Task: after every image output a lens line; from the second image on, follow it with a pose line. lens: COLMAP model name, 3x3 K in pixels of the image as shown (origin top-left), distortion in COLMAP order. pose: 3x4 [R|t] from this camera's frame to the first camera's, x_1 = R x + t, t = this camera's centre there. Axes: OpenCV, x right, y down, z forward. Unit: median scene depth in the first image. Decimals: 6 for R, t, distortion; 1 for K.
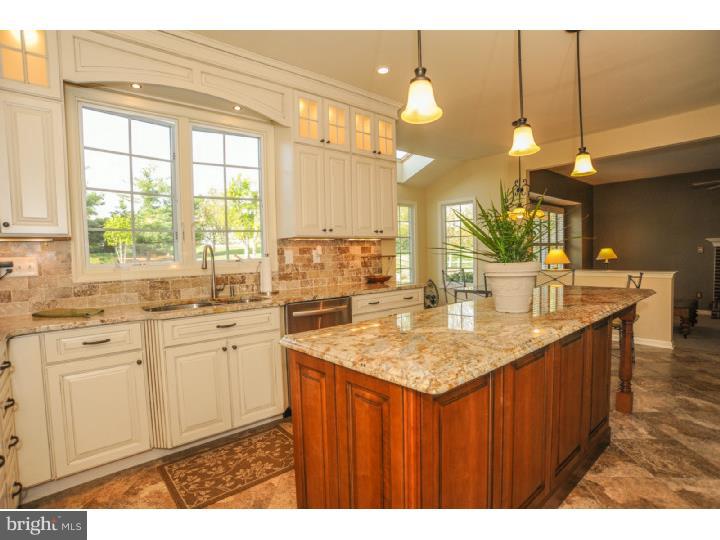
lens RADIAL K [[379.0, 0, 360.0], [0, 379.0, 270.0], [0, 0, 1]] dist [-0.001233, -0.000331]
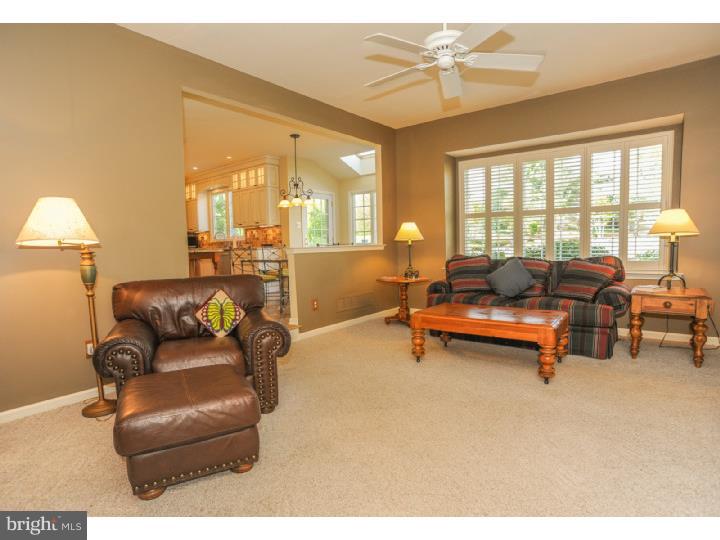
lens RADIAL K [[379.0, 0, 360.0], [0, 379.0, 270.0], [0, 0, 1]] dist [-0.001233, -0.000331]
pose [[0.184719, 0.096535, -0.978039, 2.281467], [-0.040406, 0.995069, 0.090585, -0.054442], [0.981960, 0.022786, 0.187708, 1.194595]]
